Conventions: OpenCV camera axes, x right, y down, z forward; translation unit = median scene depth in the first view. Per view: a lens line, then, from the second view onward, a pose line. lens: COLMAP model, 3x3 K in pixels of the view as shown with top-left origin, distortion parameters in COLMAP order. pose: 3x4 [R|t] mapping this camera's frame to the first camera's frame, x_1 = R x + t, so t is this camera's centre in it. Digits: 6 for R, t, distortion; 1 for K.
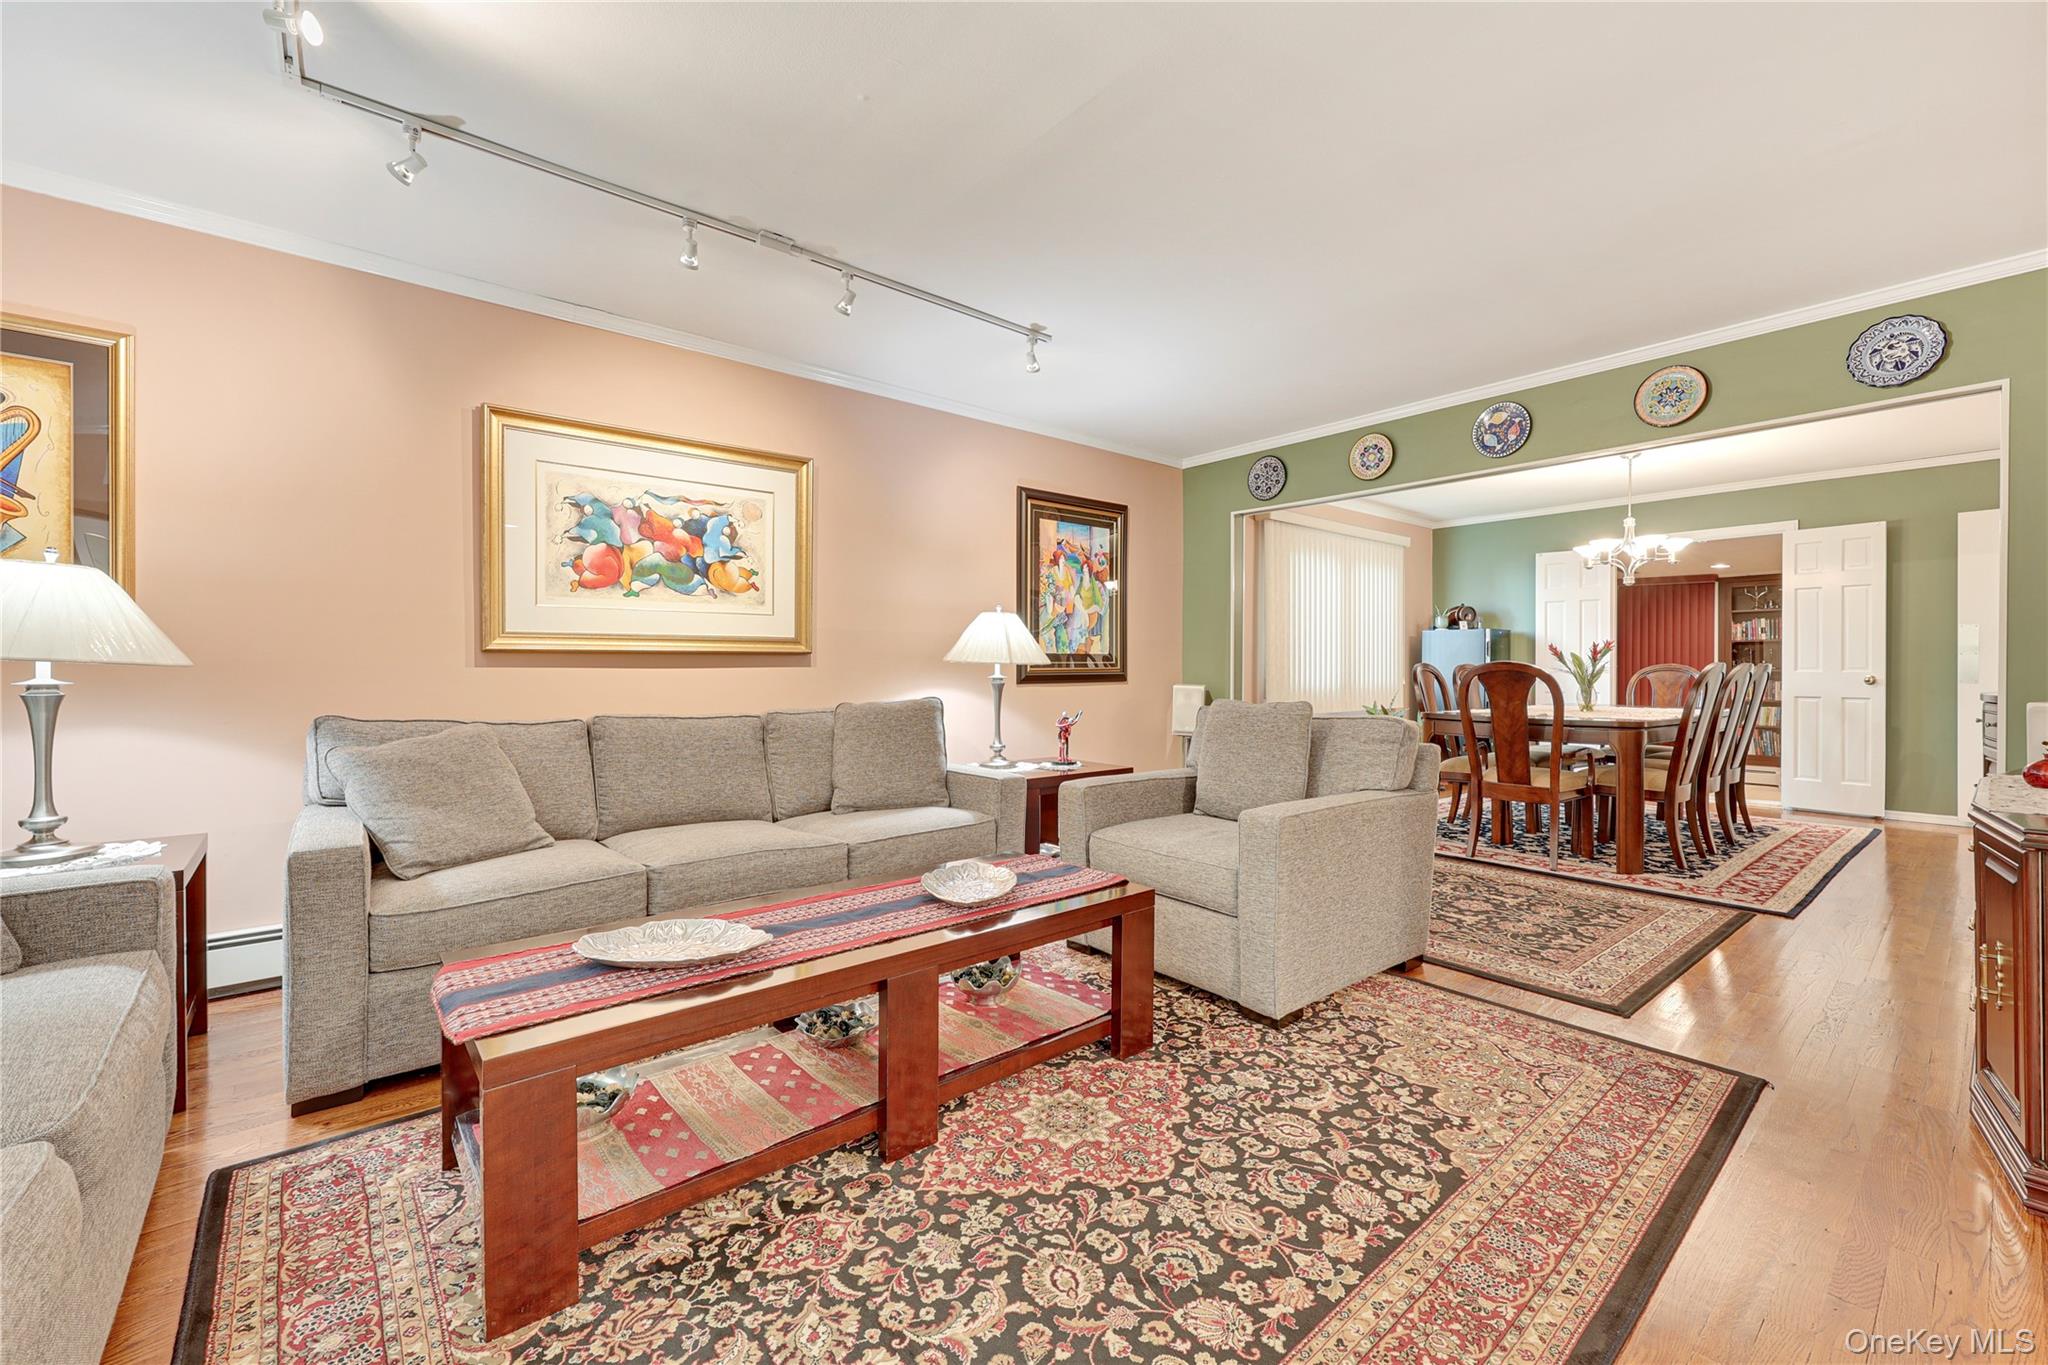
lens RADIAL K [[819.1, 0, 1032.7], [0, 819.1, 670.8], [0, 0, 1]] dist [0.002879, -0.000580]
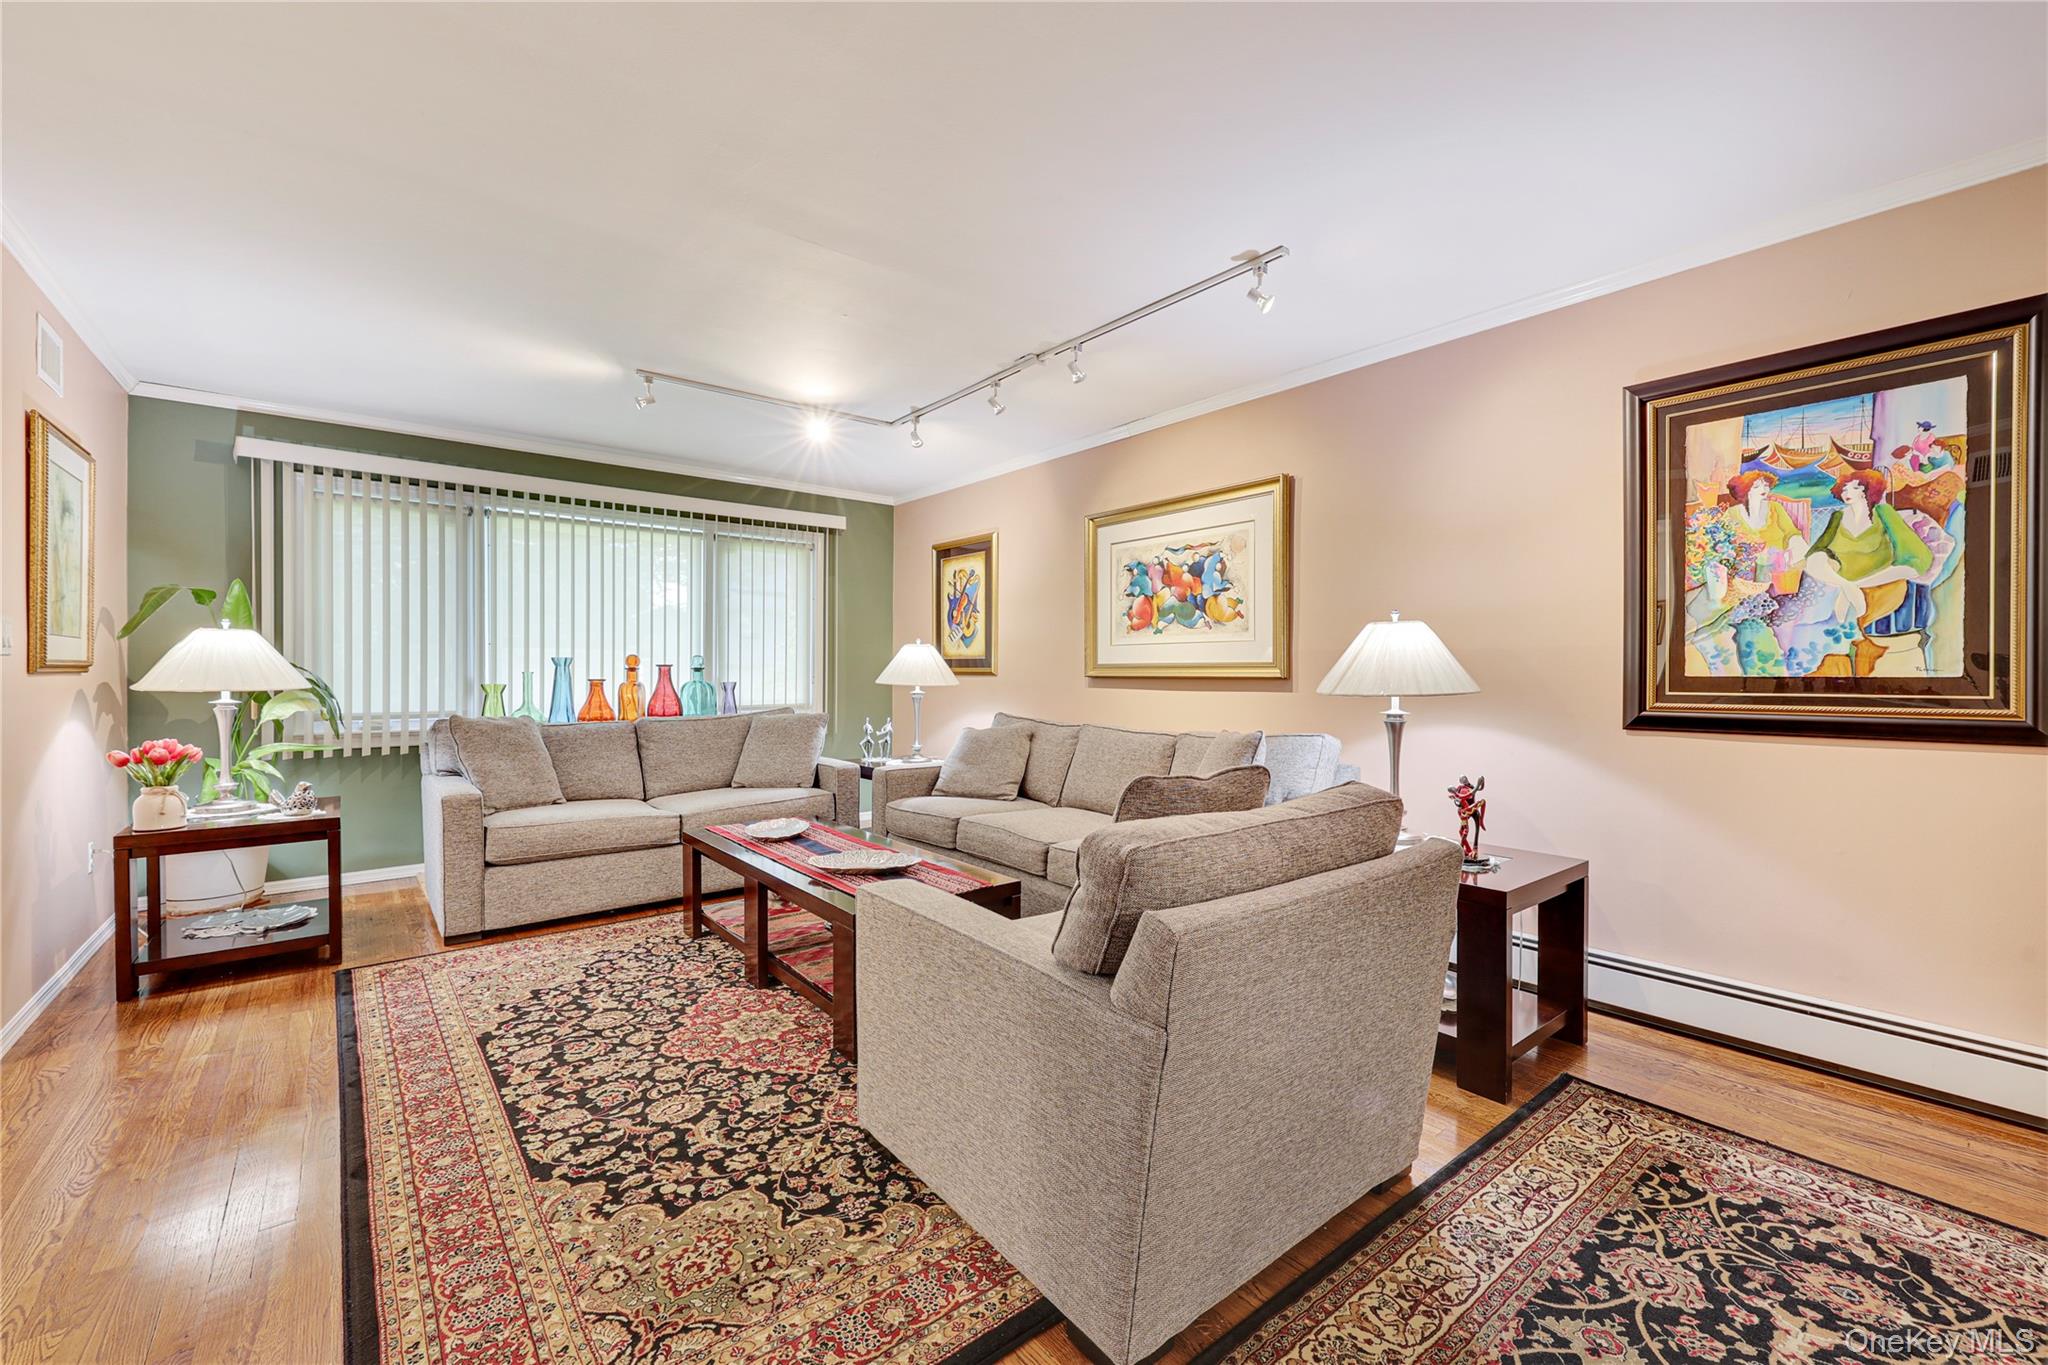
lens RADIAL K [[819.1, 0, 1024.3], [0, 819.1, 680.4], [0, 0, 1]] dist [0.002879, -0.000580]
pose [[-0.007052, 0.009062, -0.999934, 1.321511], [-0.009358, 0.999915, 0.009127, -0.047070], [0.999931, 0.009421, -0.006966, 1.360227]]
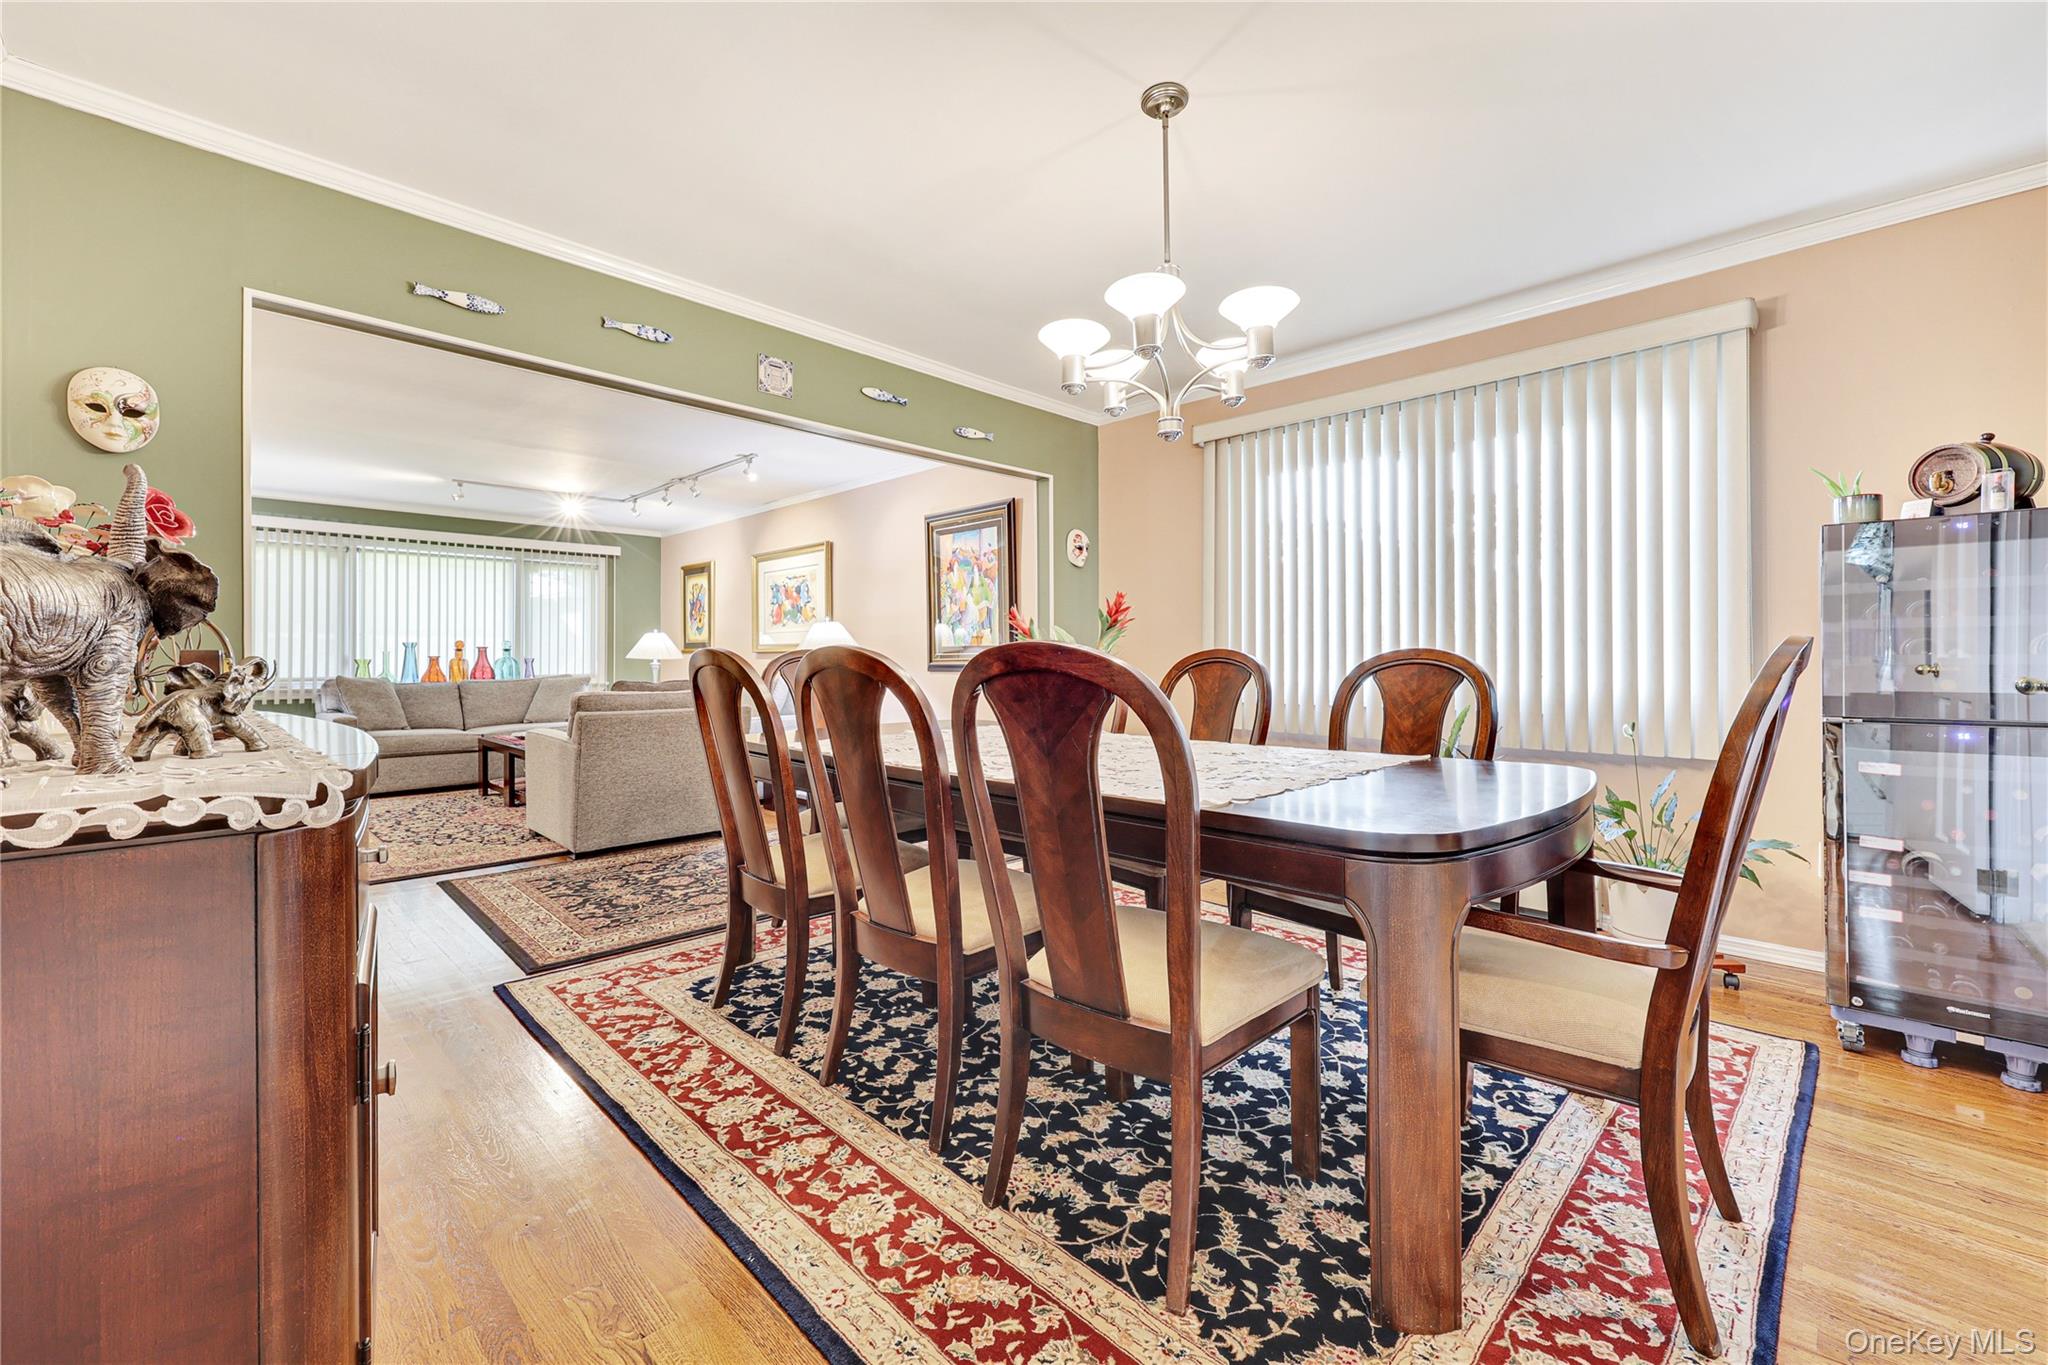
lens RADIAL K [[819.1, 0, 1022.7], [0, 819.1, 653.0], [0, 0, 1]] dist [0.002879, -0.000580]
pose [[0.103206, -0.008935, -0.994620, 2.937555], [-0.002203, 0.999955, -0.009212, -0.002491], [0.994658, 0.003142, 0.103182, 2.381175]]
